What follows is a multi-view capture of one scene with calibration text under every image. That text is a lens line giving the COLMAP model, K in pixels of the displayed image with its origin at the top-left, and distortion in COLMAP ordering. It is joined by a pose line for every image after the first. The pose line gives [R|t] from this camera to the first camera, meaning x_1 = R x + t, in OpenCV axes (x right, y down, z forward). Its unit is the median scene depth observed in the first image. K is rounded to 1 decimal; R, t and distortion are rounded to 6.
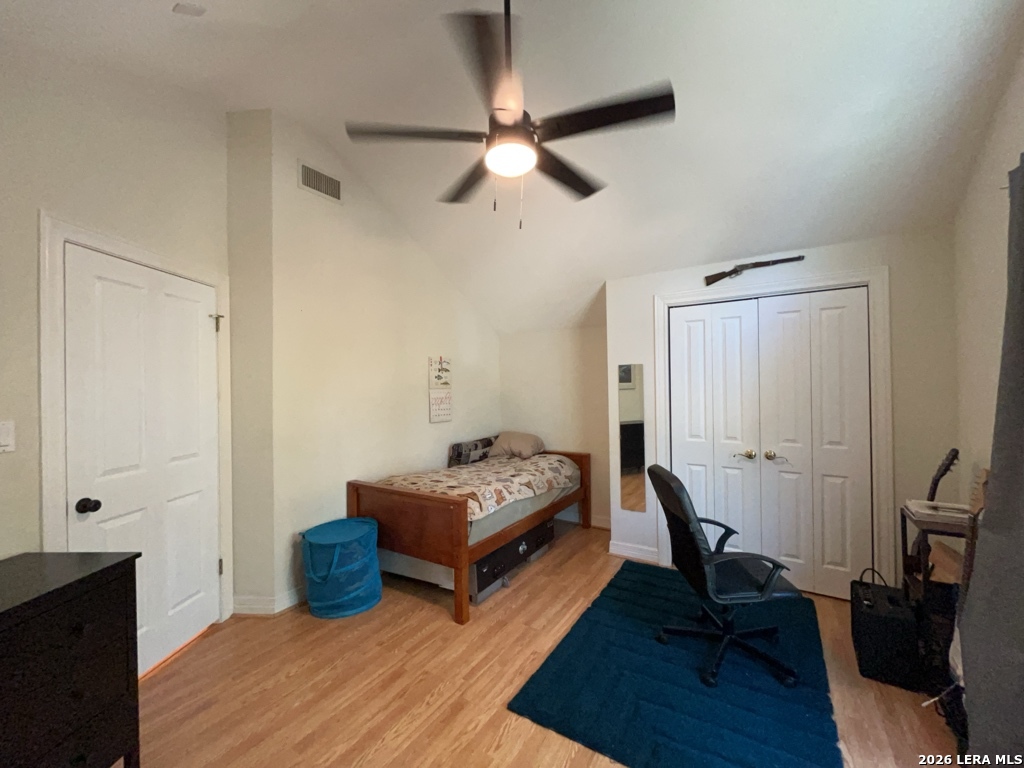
lens RADIAL K [[412.5, 0, 512.0], [0, 412.5, 384.0], [0, 0, 1]] dist [-0.002965, -0.000342]
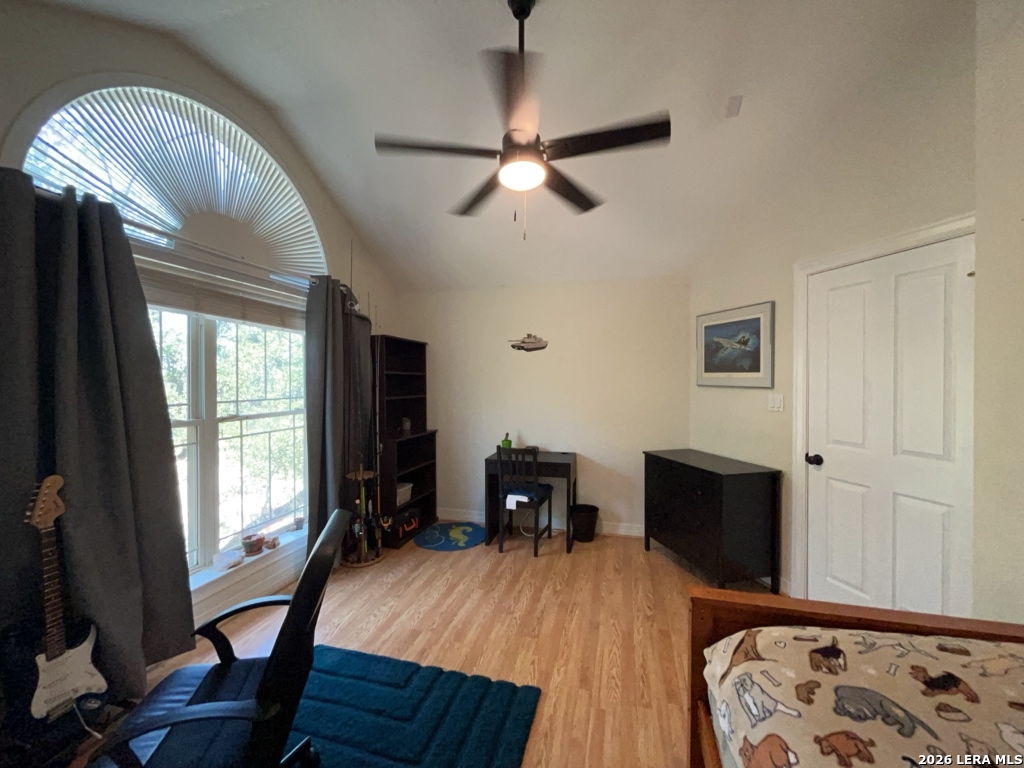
lens RADIAL K [[412.5, 0, 512.0], [0, 412.5, 384.0], [0, 0, 1]] dist [-0.002965, -0.000342]
pose [[-0.954658, 0.017329, -0.297199, 0.366263], [0.016896, 0.999849, 0.004026, 0.012960], [0.297224, -0.001178, -0.954807, 2.051066]]
